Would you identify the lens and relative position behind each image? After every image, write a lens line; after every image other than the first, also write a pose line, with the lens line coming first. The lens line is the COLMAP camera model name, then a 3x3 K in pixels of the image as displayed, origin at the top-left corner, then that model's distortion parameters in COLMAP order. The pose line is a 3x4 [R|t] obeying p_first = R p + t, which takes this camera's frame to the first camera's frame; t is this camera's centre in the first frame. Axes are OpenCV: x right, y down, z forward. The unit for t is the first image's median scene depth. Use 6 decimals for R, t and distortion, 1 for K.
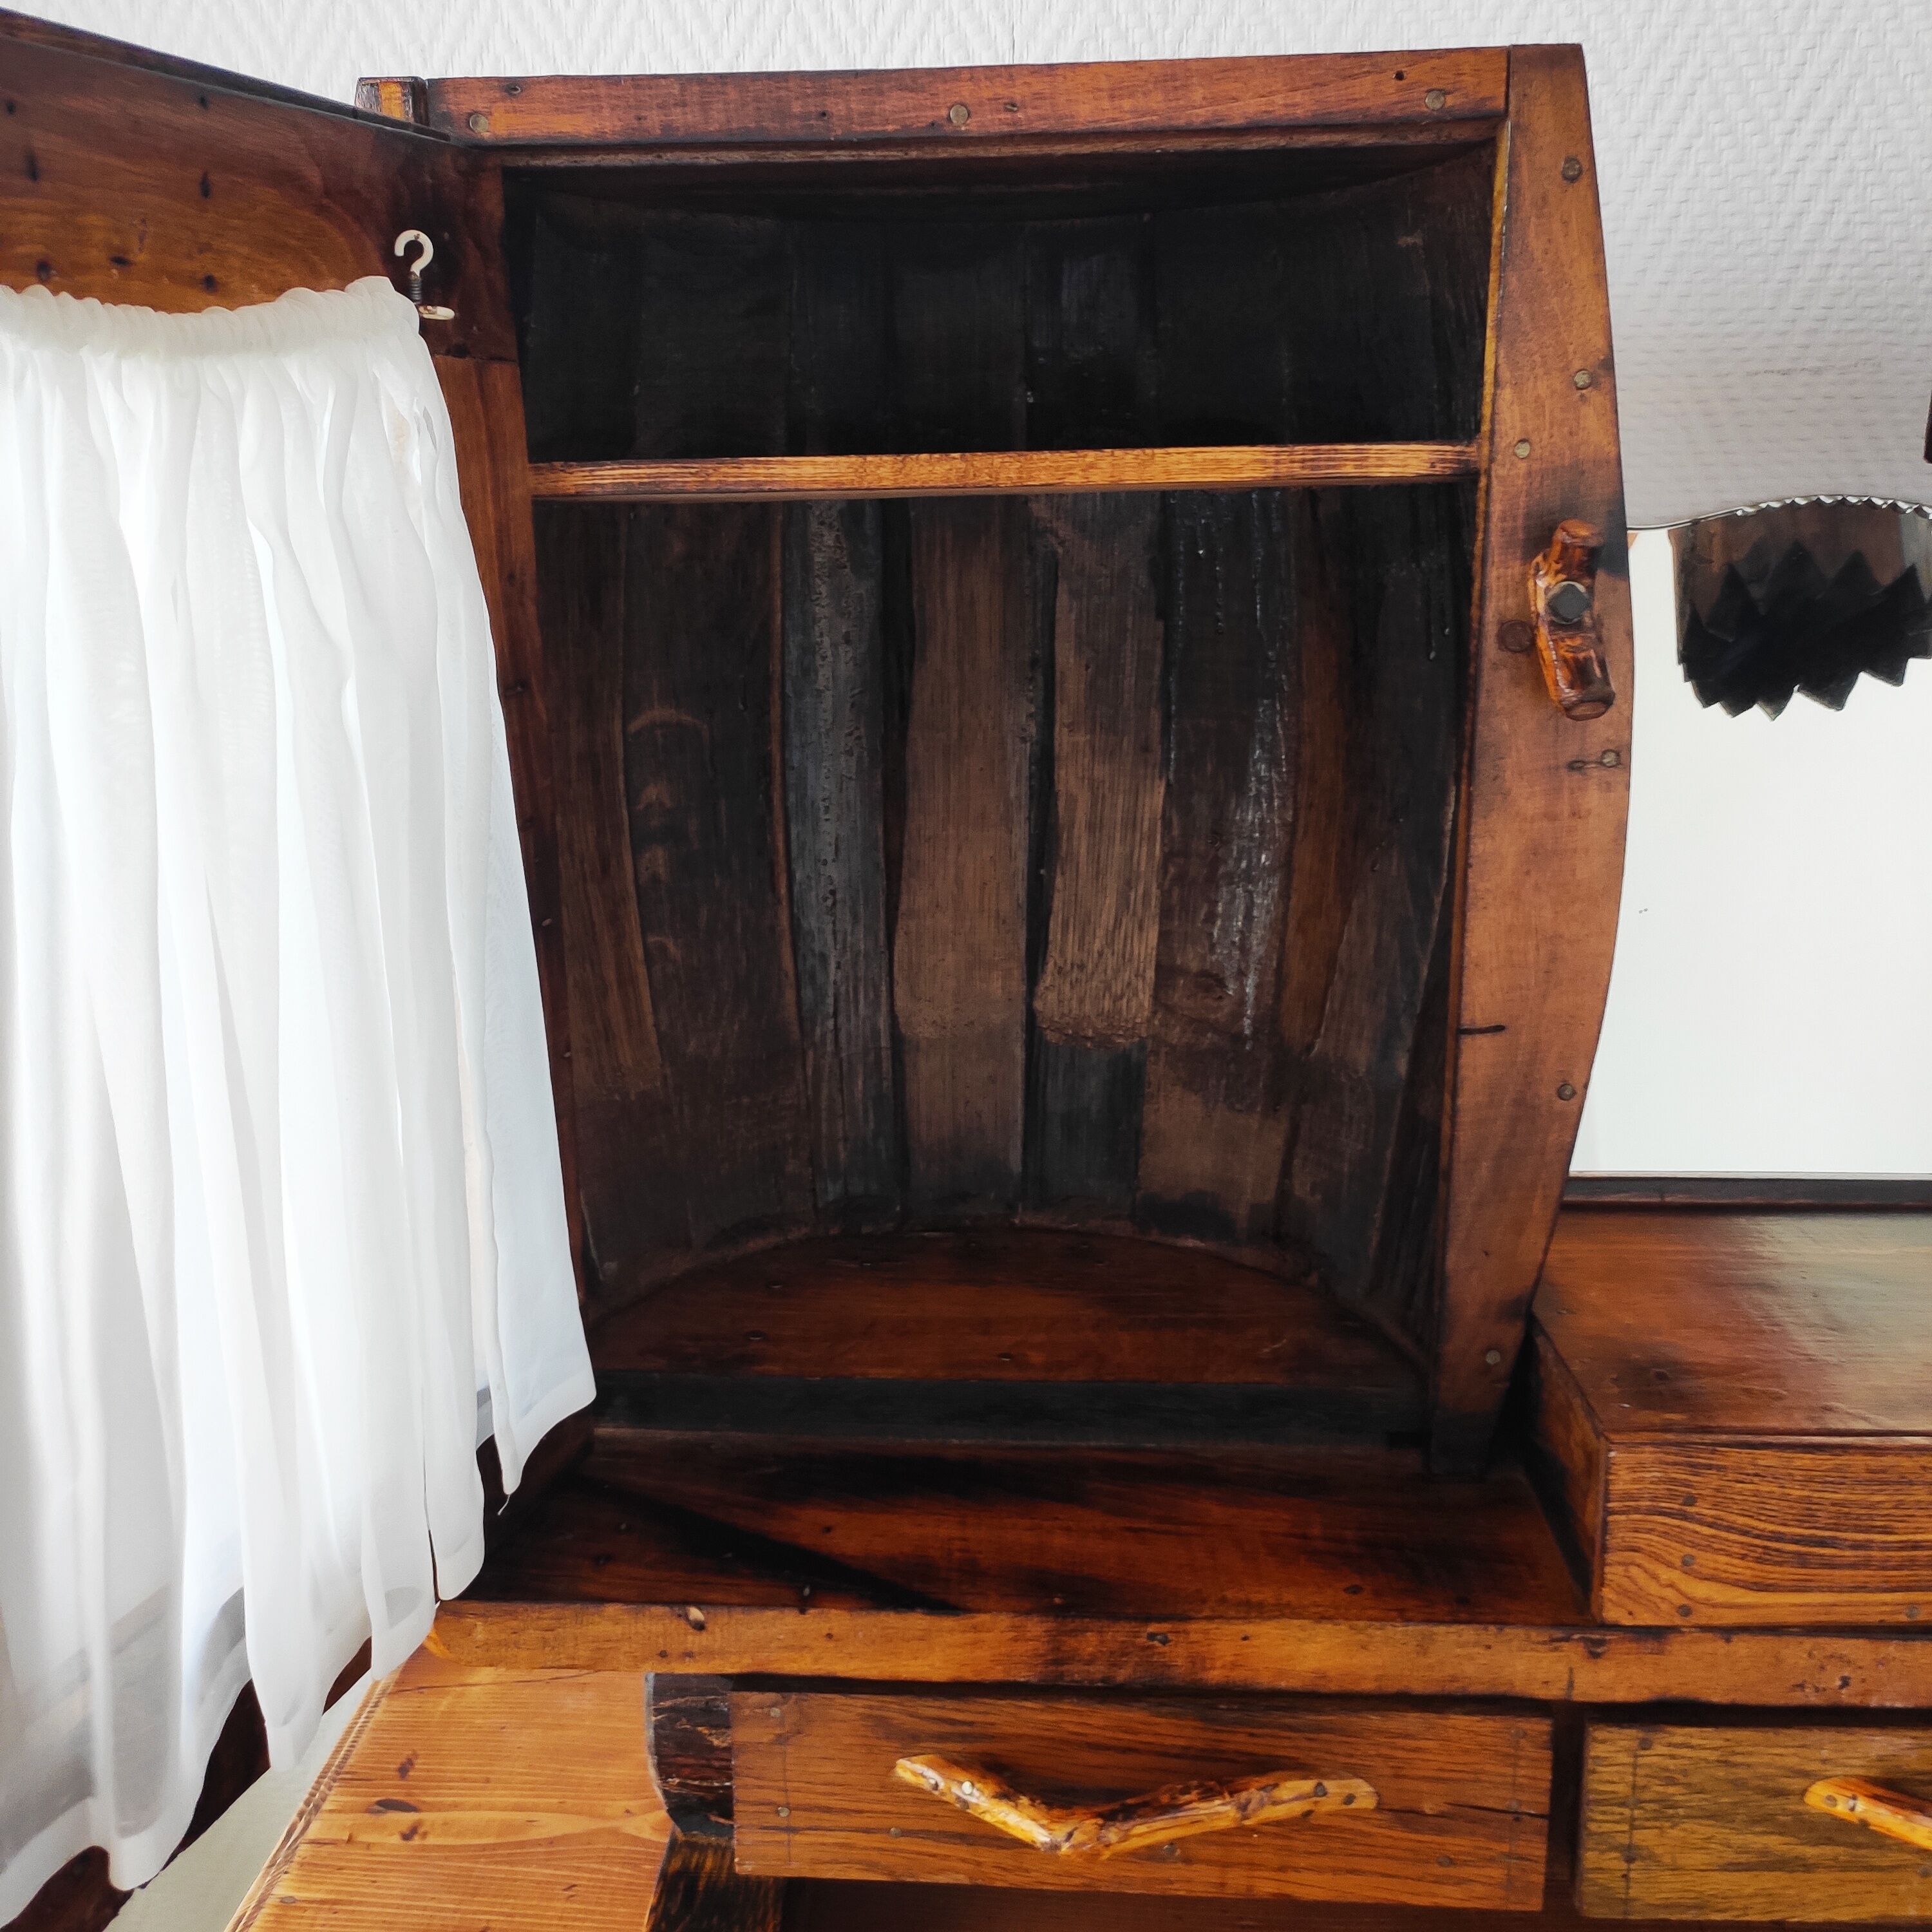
lens RADIAL K [[1947.9, 0, 952.3], [0, 1947.9, 944.9], [0, 0, 1]] dist [0.022898, 0.000000]
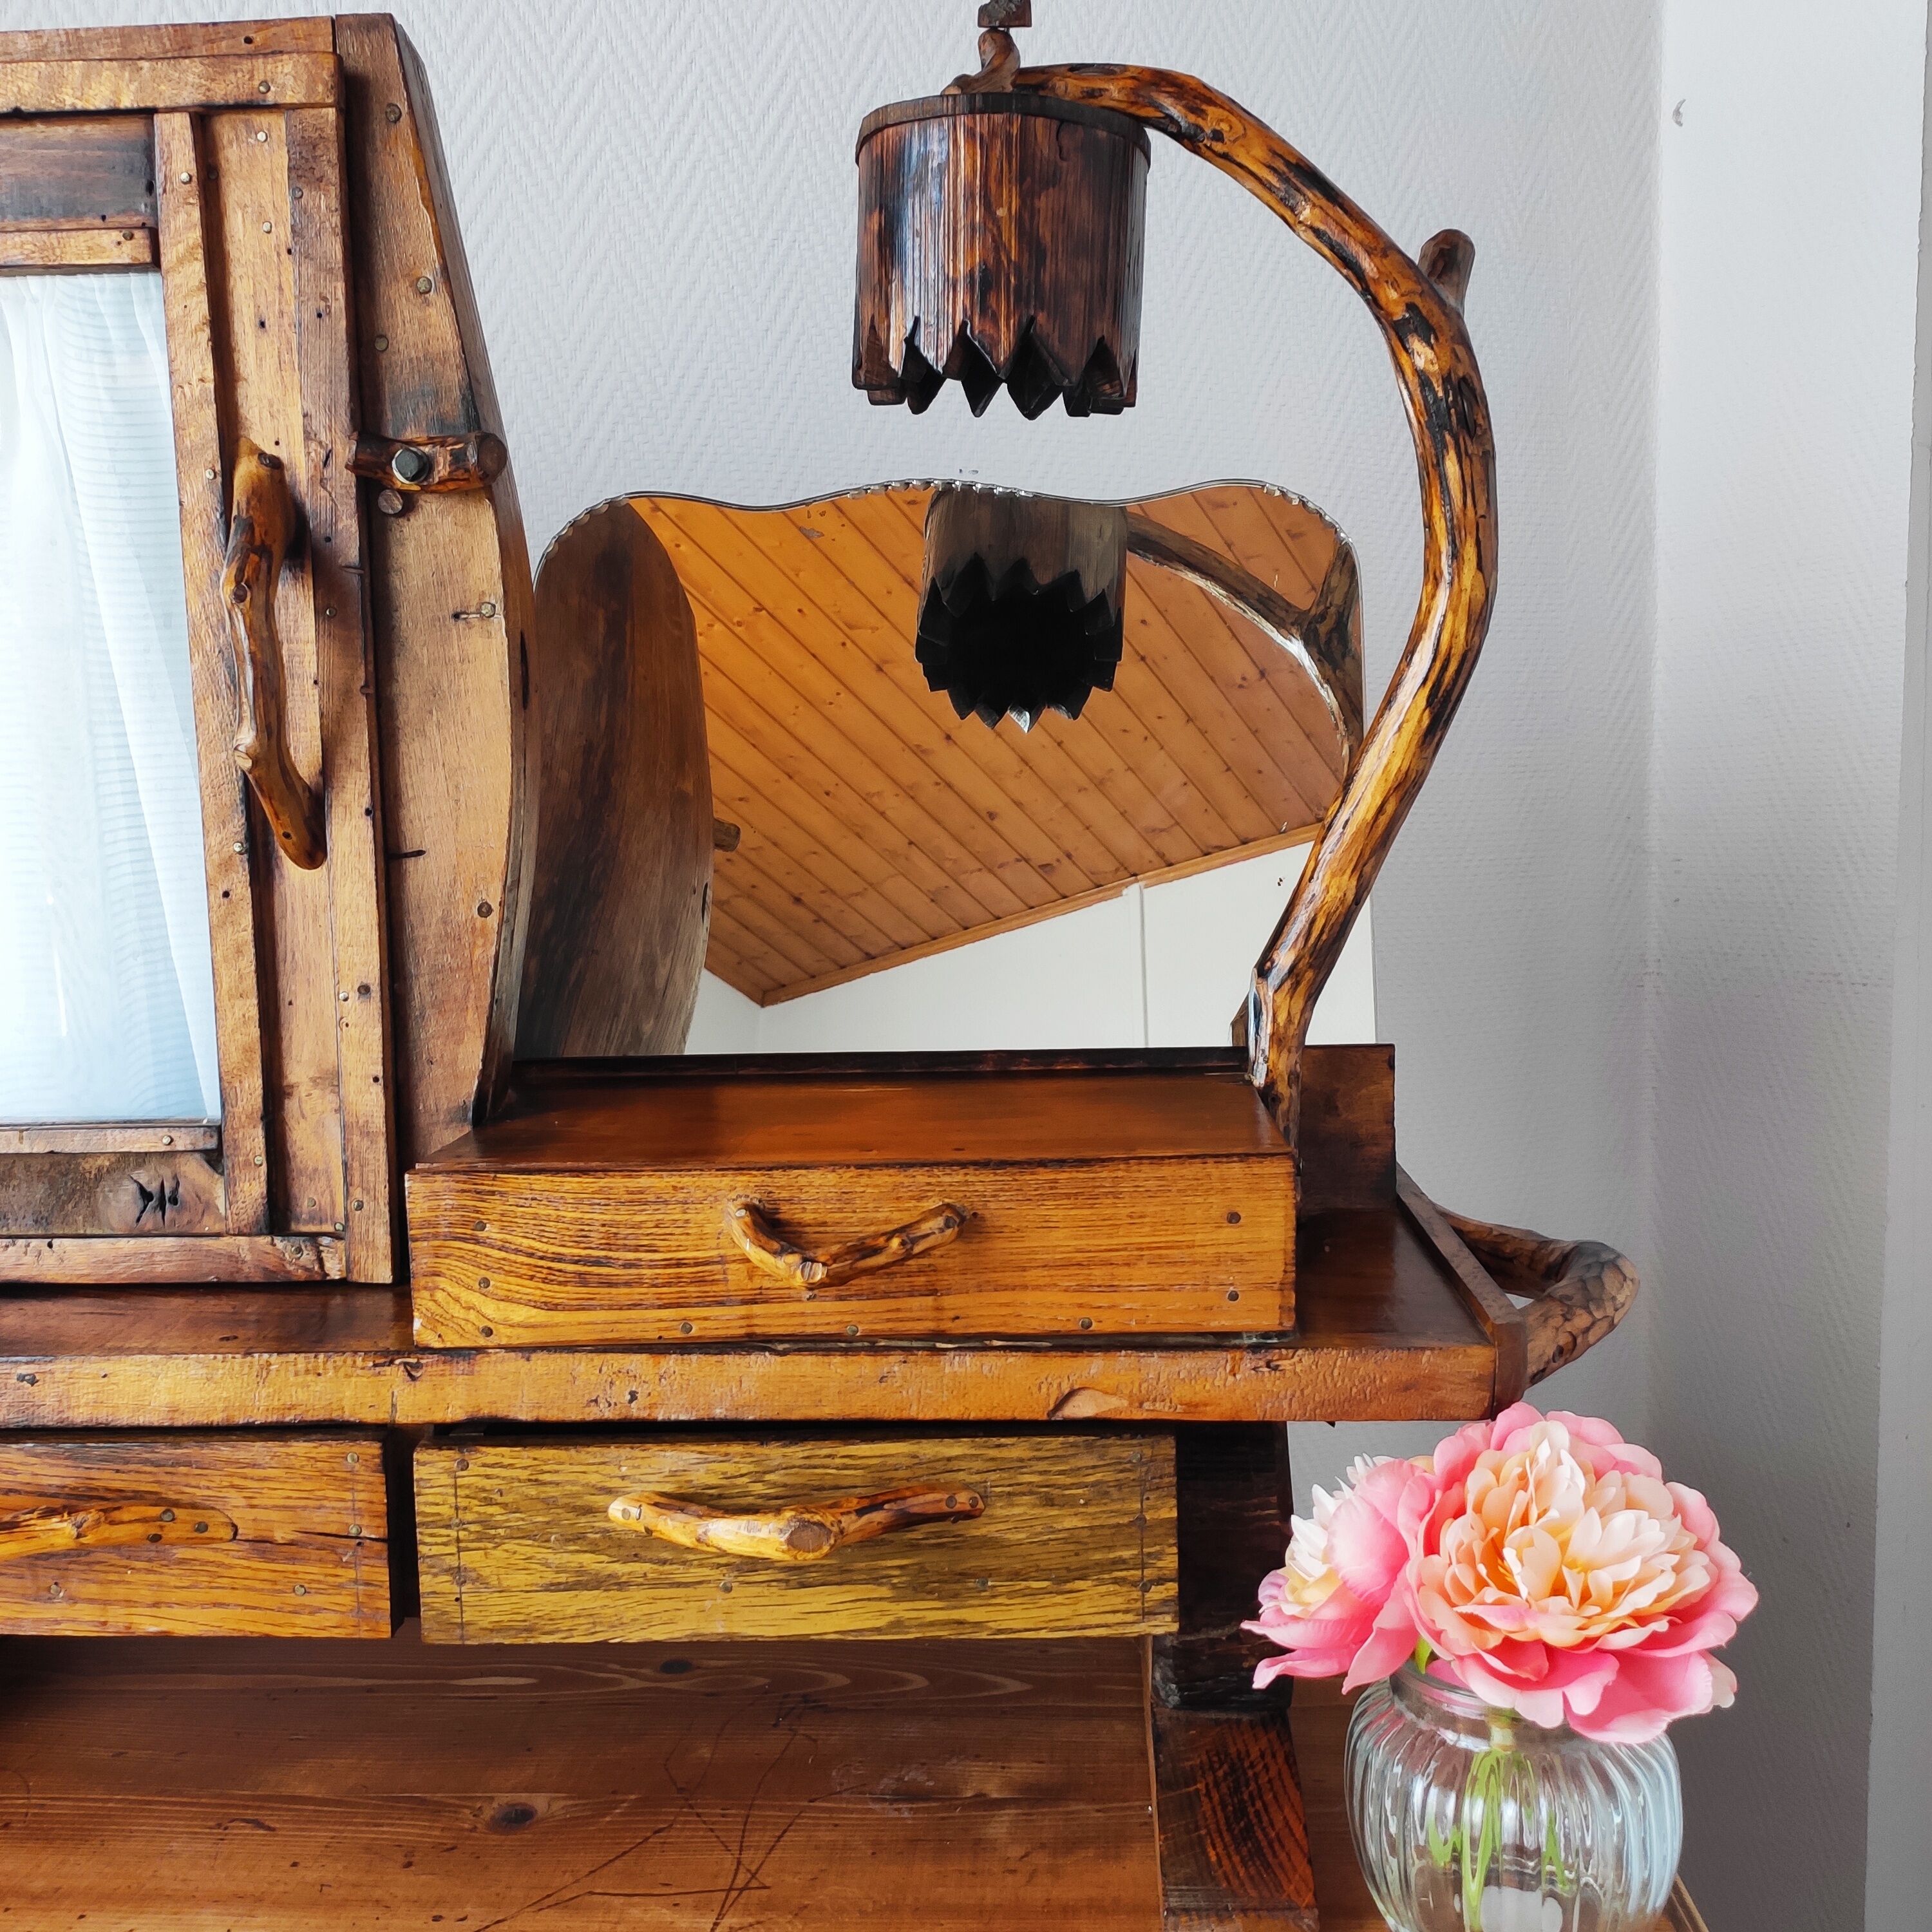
lens RADIAL K [[1926.2, 0, 968.6], [0, 1926.2, 958.1], [0, 0, 1]] dist [0.039320, 0.000000]
pose [[0.999859, -0.006364, 0.015558, 0.616677], [0.008390, 0.990967, -0.133840, 0.271730], [-0.014566, 0.133952, 0.990881, -0.119797]]
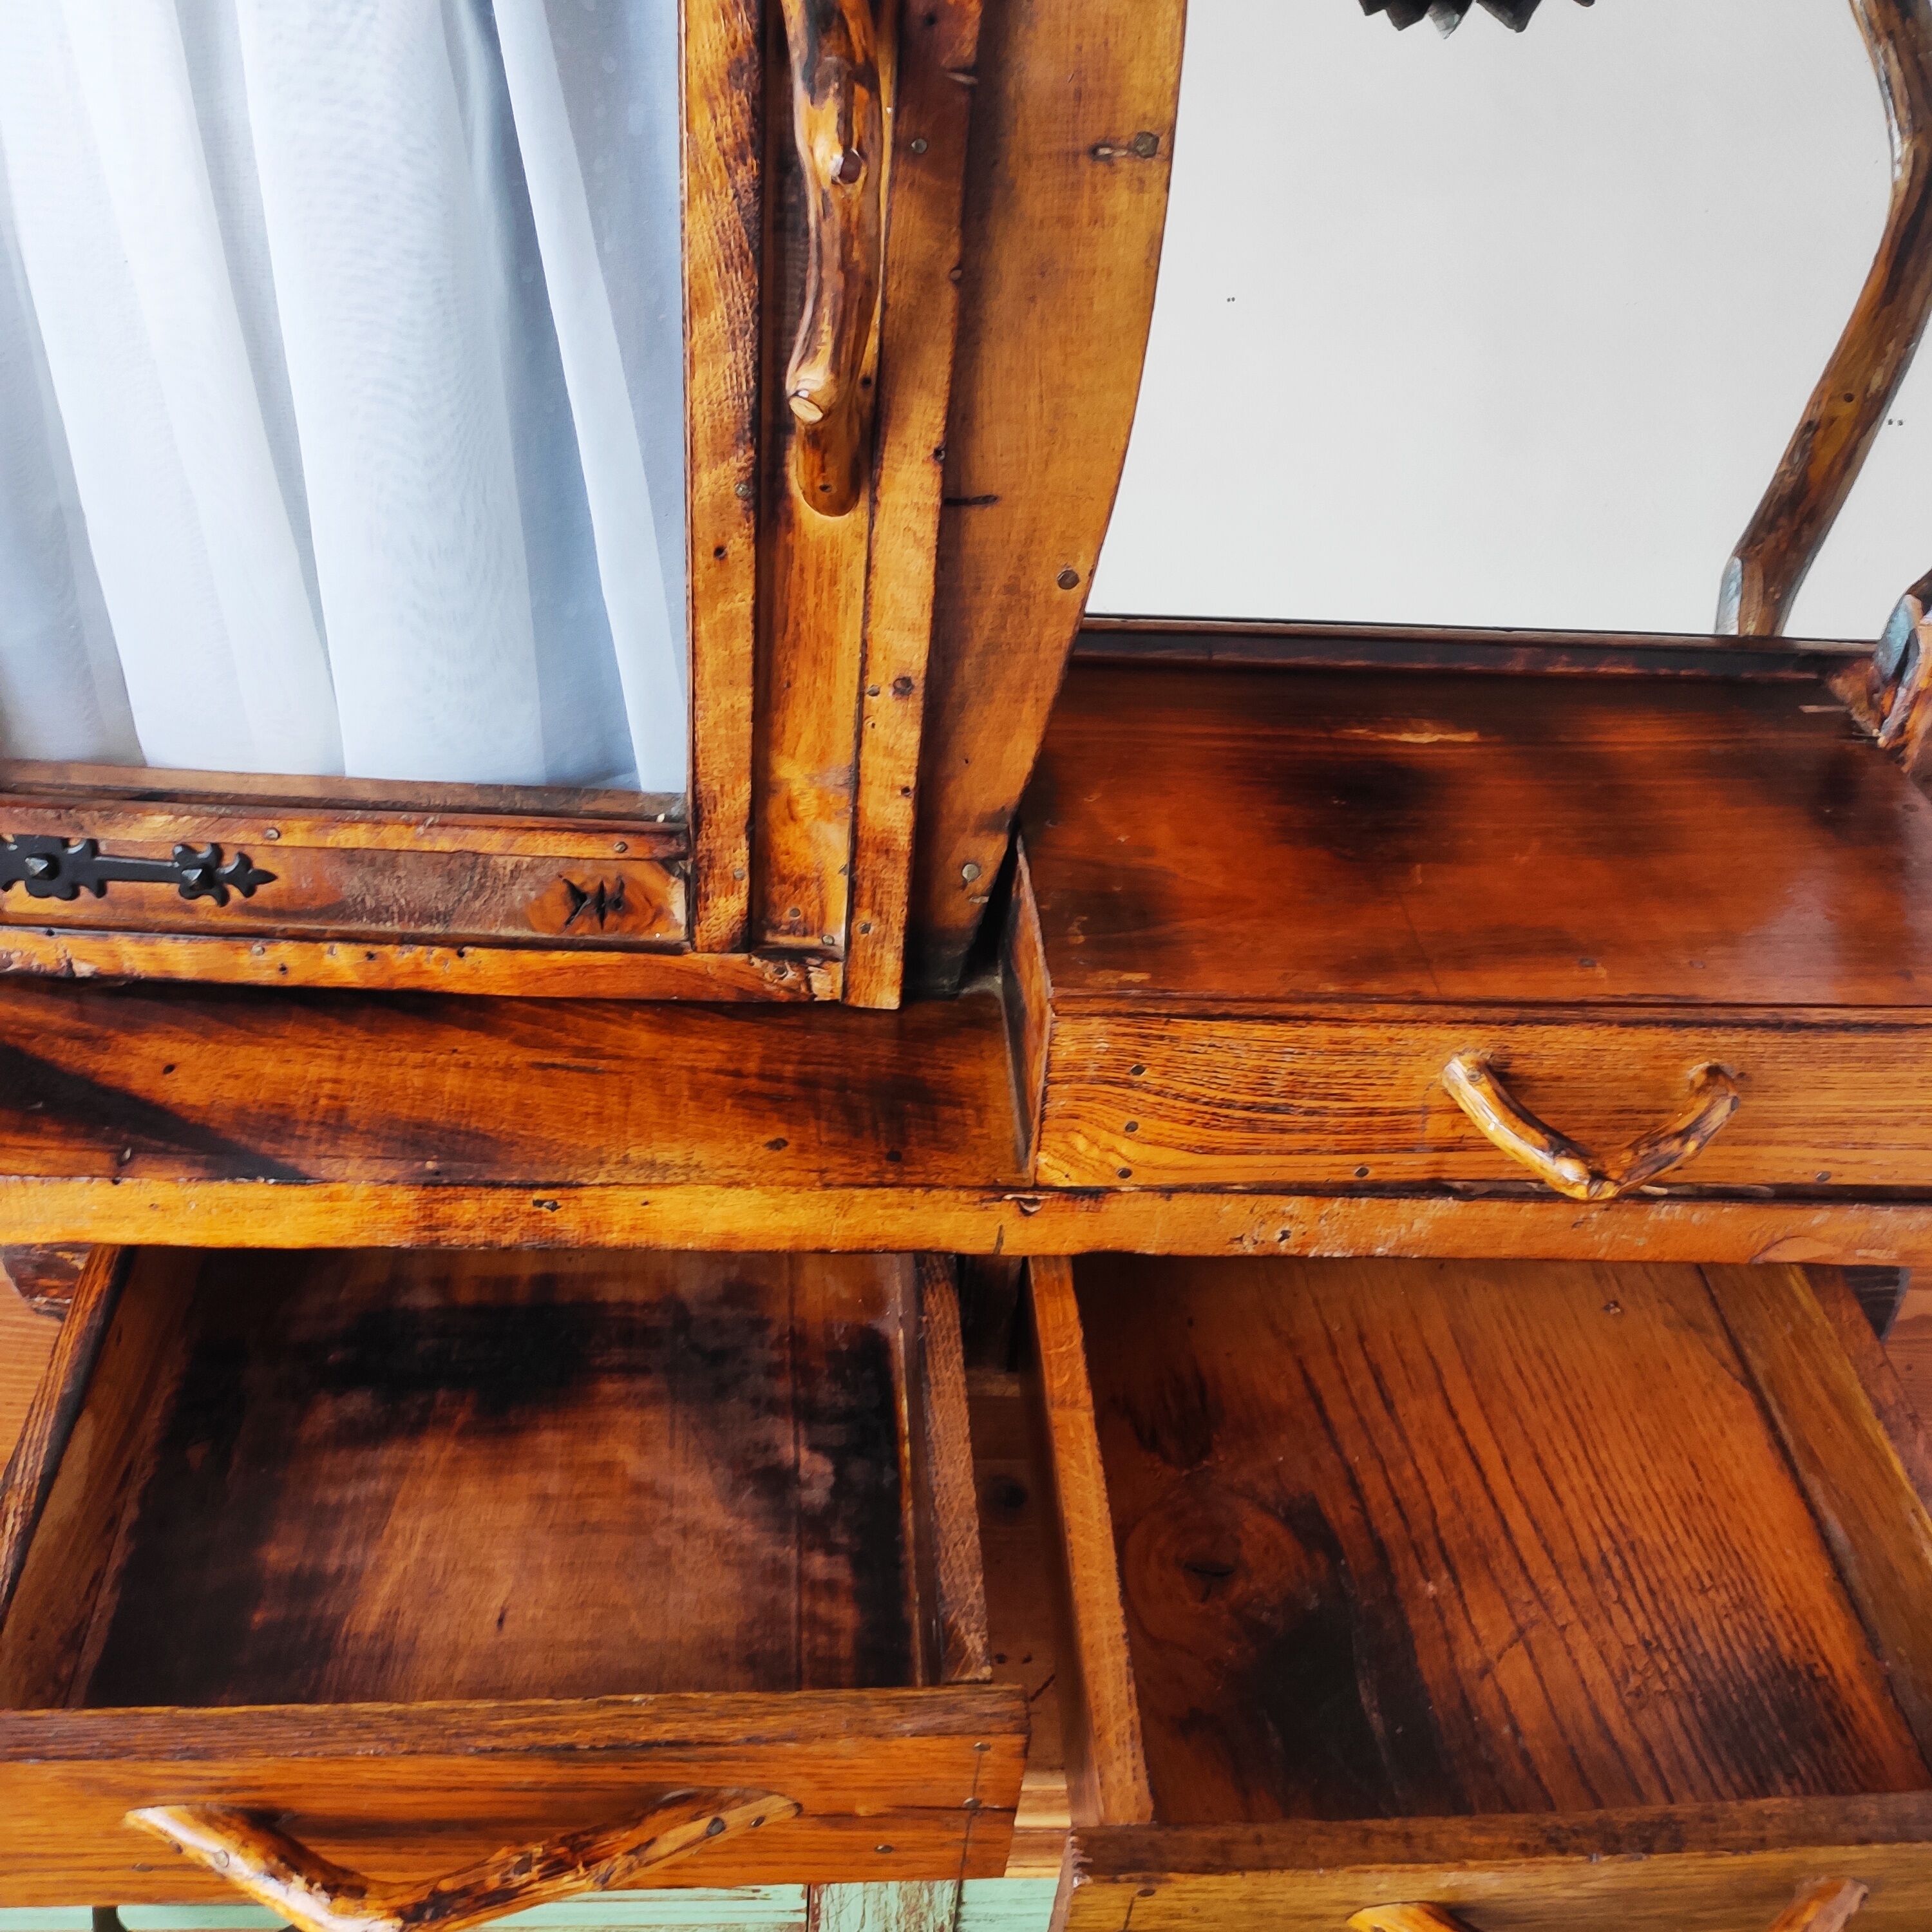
lens RADIAL K [[1926.2, 0, 974.9], [0, 1926.2, 959.1], [0, 0, 1]] dist [0.039320, 0.000000]
pose [[0.987770, -0.001610, 0.155913, 0.160581], [-0.057867, 0.924747, 0.376157, -0.085224], [-0.144785, -0.380579, 0.913344, 0.220260]]
